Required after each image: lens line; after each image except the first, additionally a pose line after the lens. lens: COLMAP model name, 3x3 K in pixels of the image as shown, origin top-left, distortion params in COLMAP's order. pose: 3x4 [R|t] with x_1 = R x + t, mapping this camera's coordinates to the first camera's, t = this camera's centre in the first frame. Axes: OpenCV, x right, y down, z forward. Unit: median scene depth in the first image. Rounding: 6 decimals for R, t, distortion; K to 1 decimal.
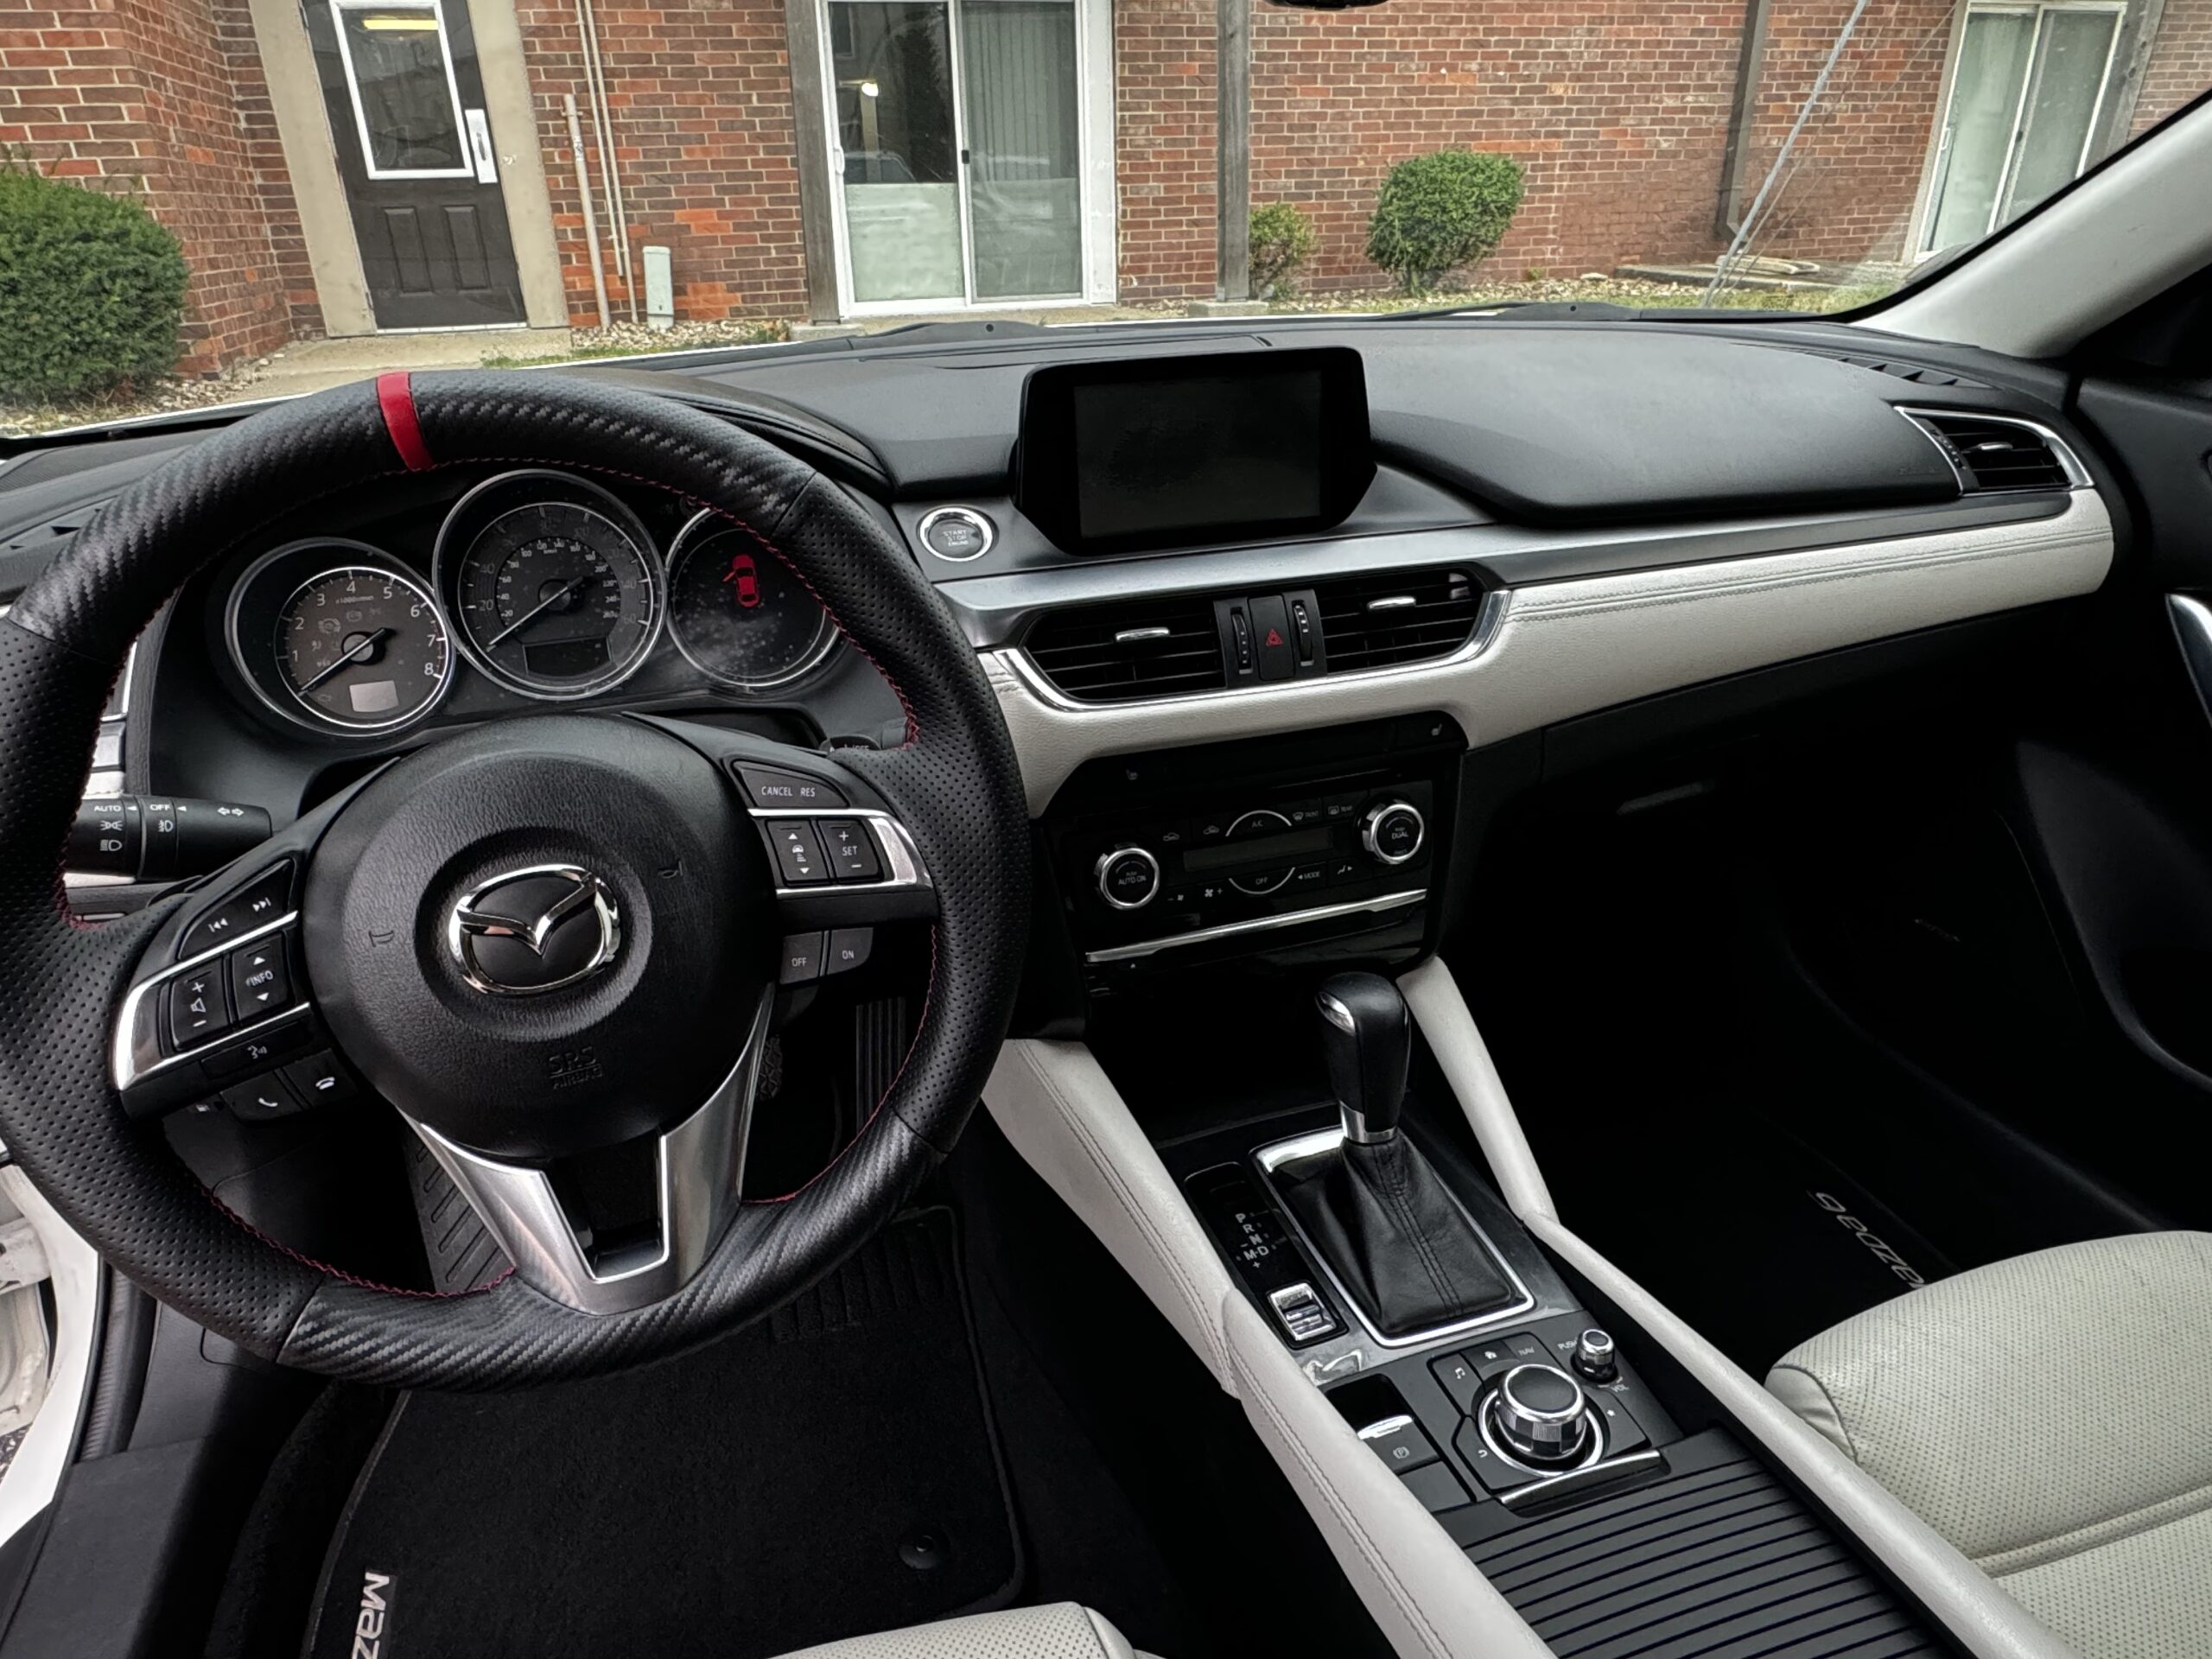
lens RADIAL K [[1343.3, 0, 992.8], [0, 1343.3, 844.3], [0, 0, 1]] dist [0.001826, -0.002800]
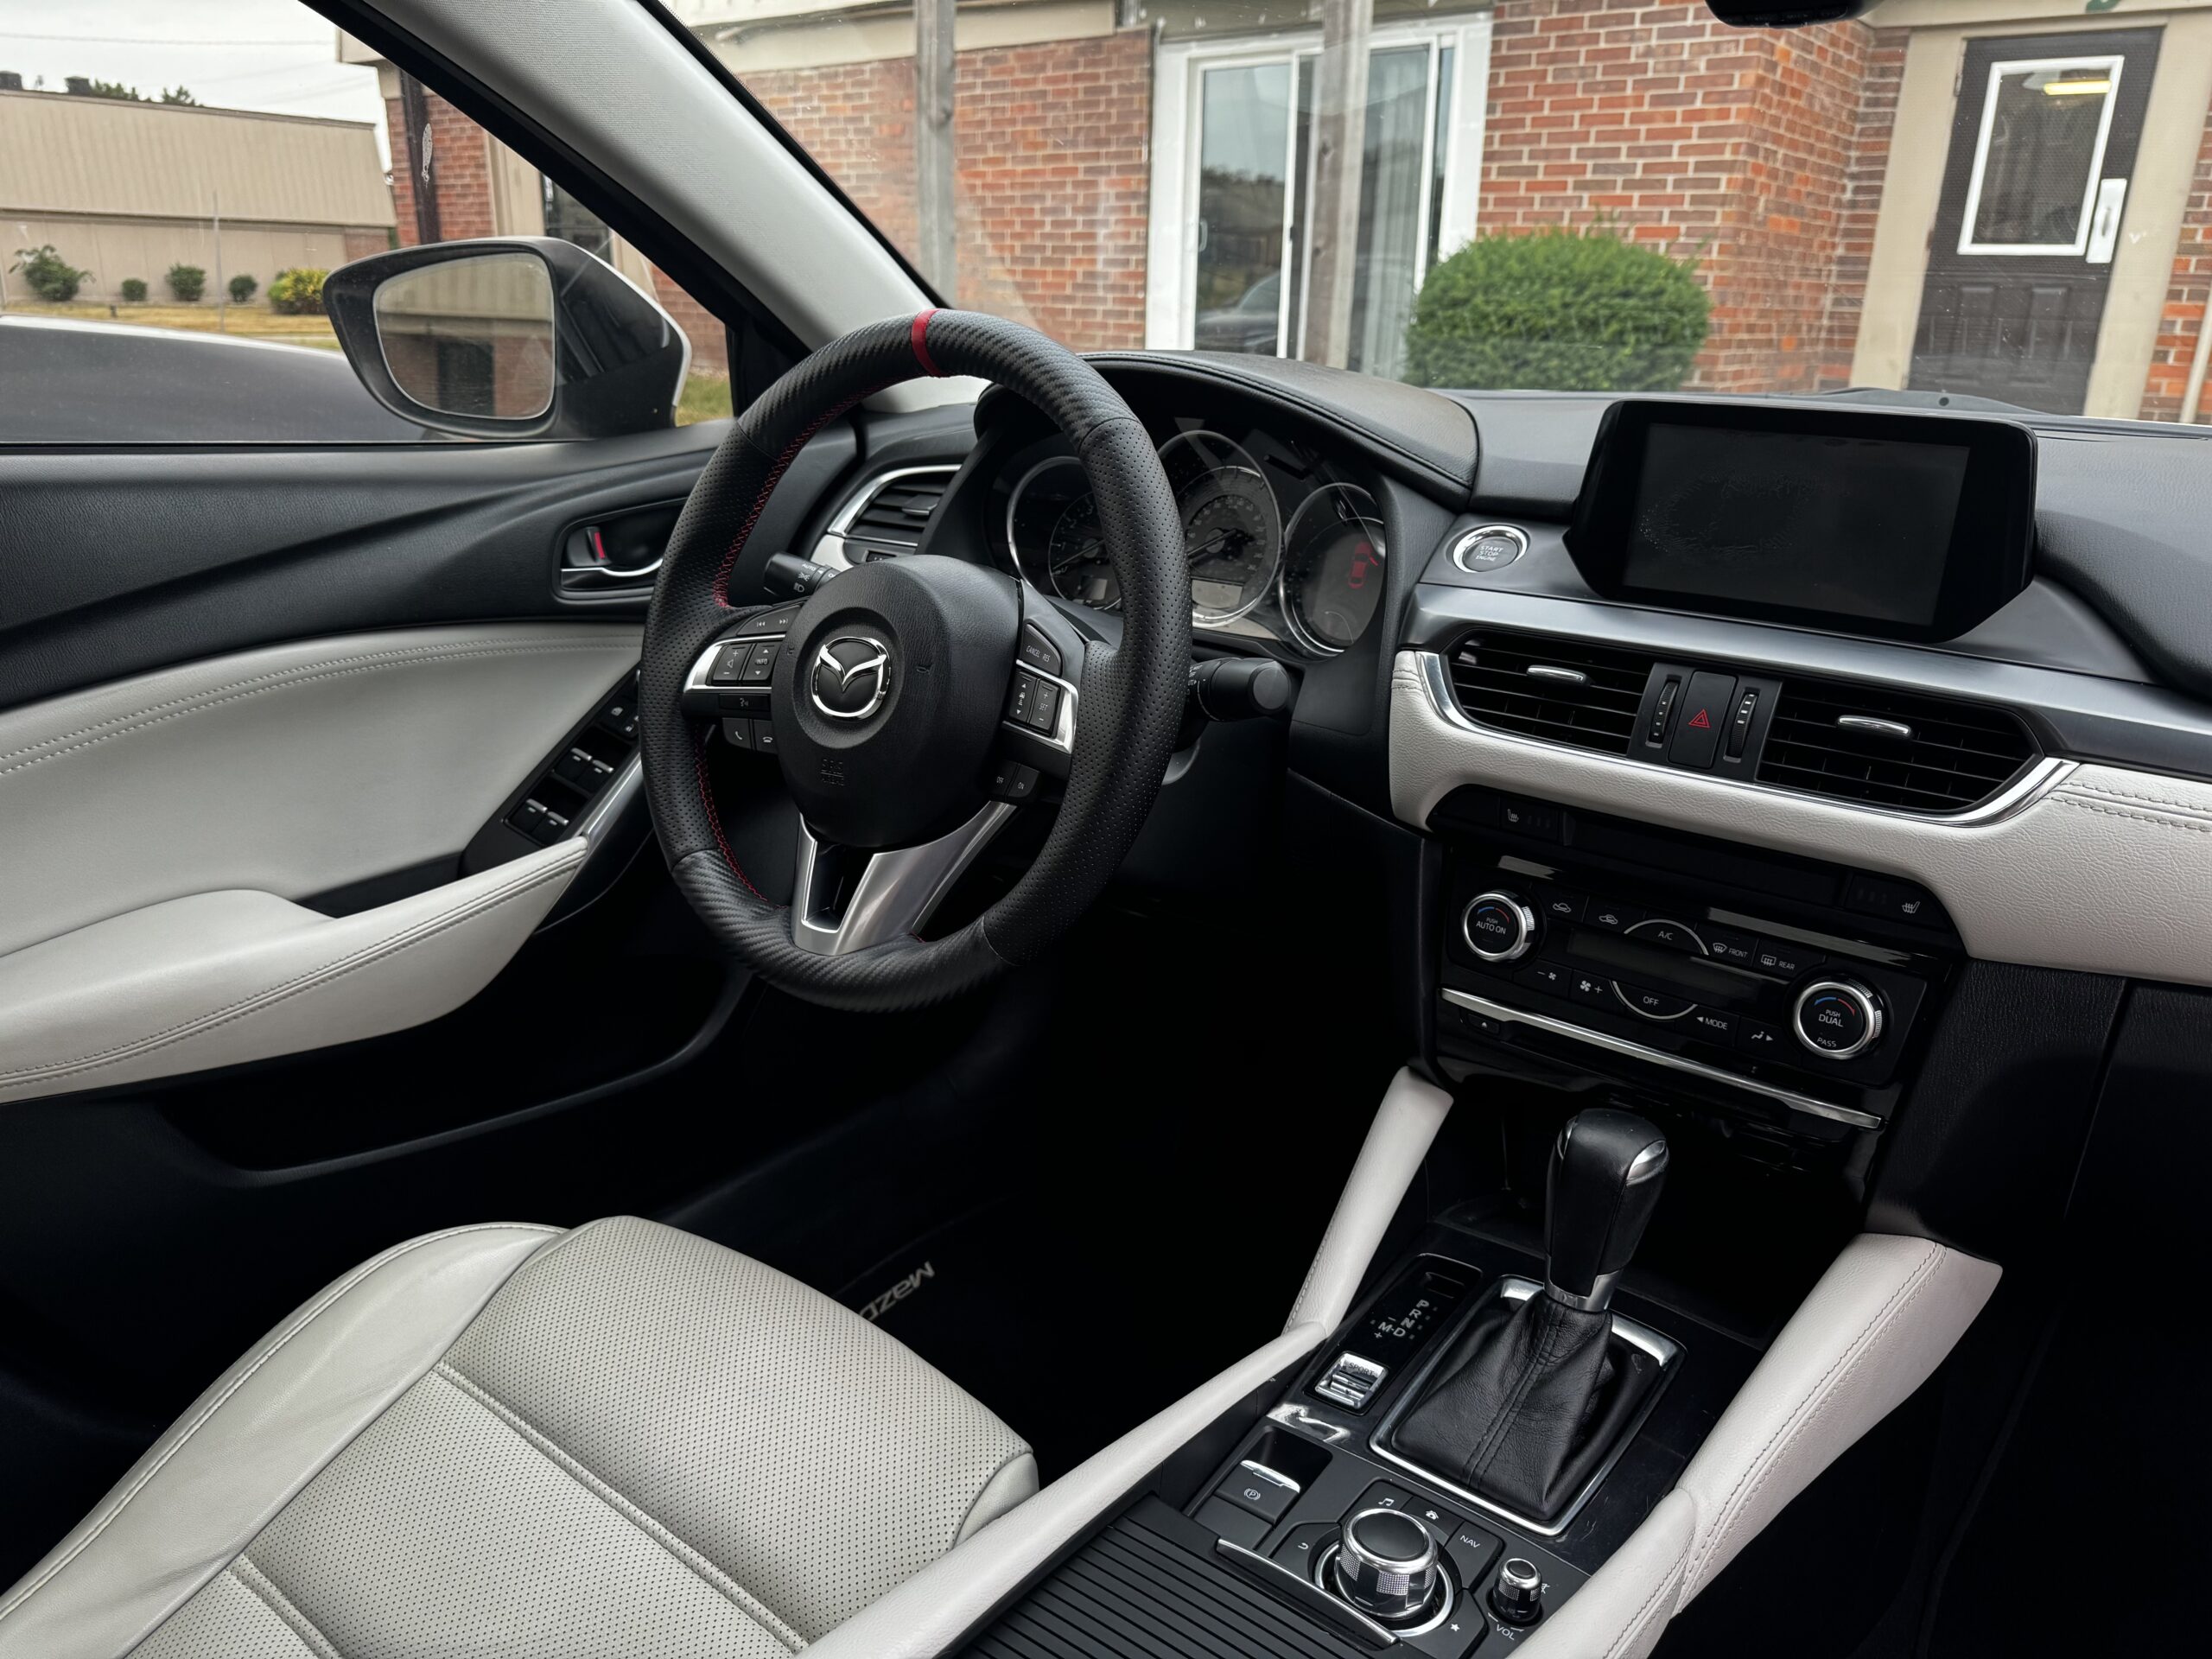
lens RADIAL K [[1513.2, 0, 1106.0], [0, 1513.2, 829.5], [0, 0, 1]] dist [-0.001213, 0.005250]
pose [[0.592972, 0.316706, -0.740326, 0.084122], [-0.387376, 0.918220, 0.082535, -0.002300], [0.705921, 0.237843, 0.667163, 0.010435]]
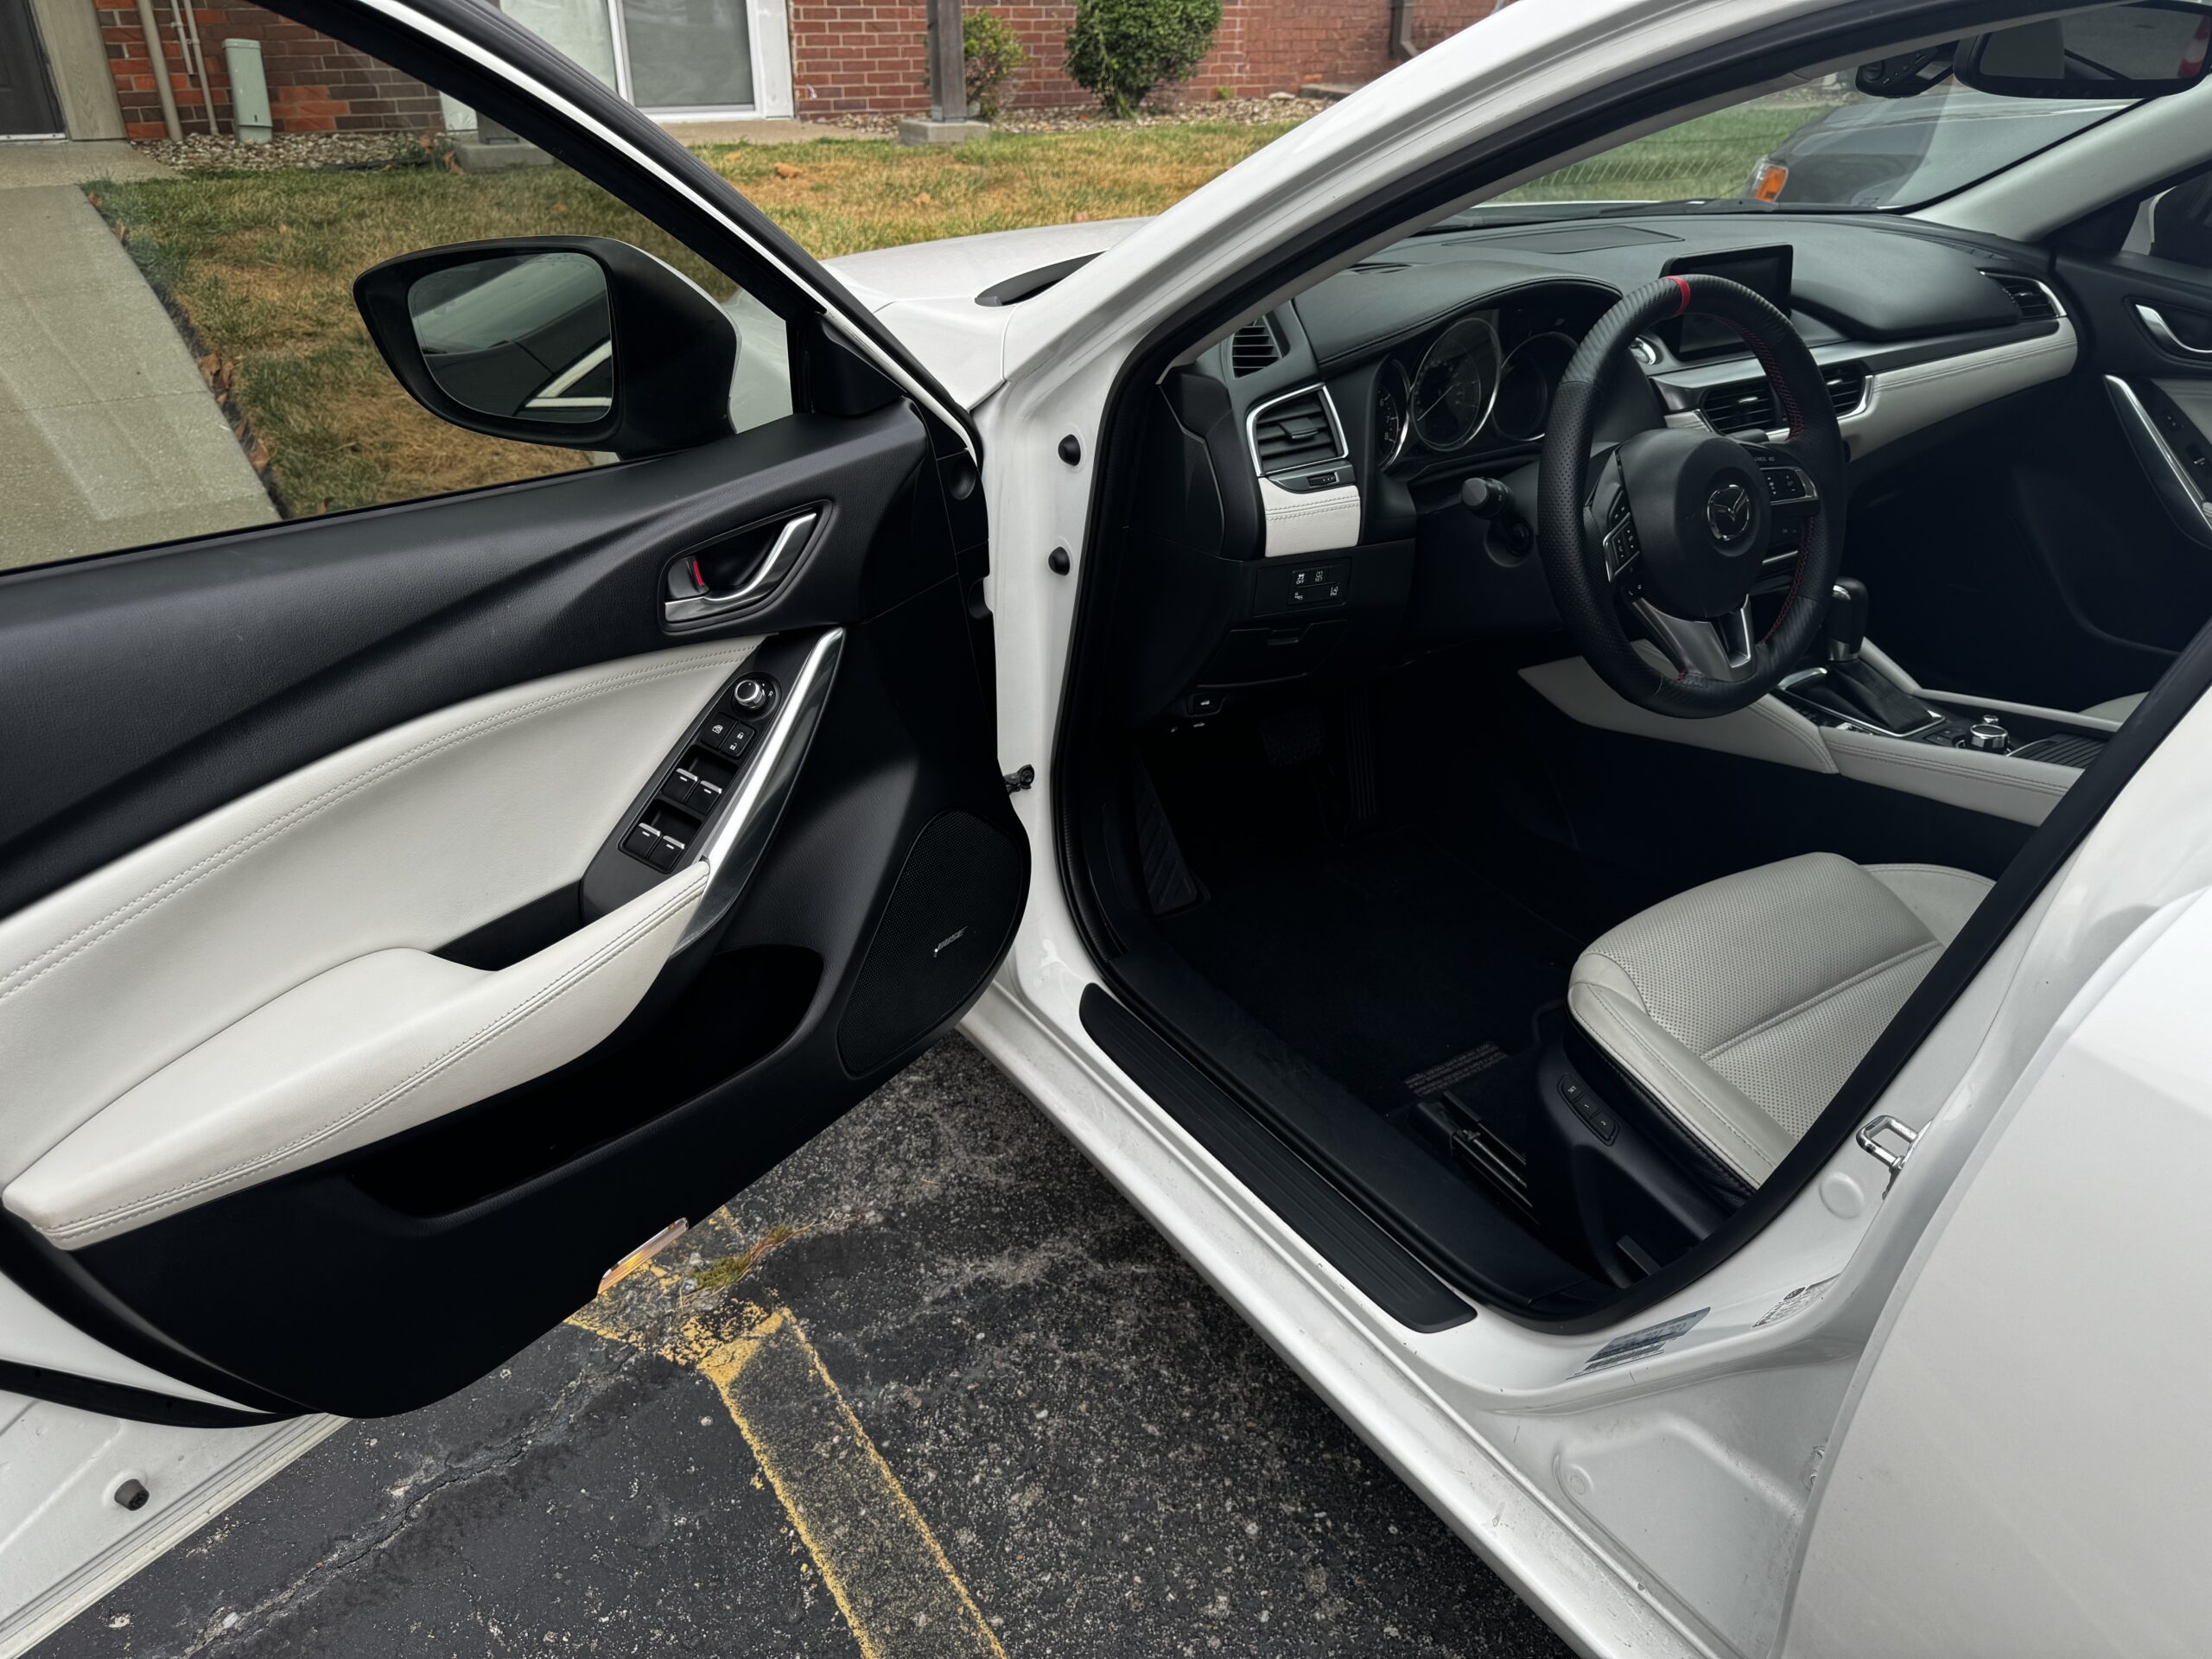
lens RADIAL K [[1513.2, 0, 1106.0], [0, 1513.2, 829.5], [0, 0, 1]] dist [-0.001213, 0.005250]
pose [[0.954673, -0.111565, 0.275959, -0.161611], [0.095138, 0.992838, 0.072259, 0.023649], [-0.282044, -0.042729, 0.958449, -0.096417]]
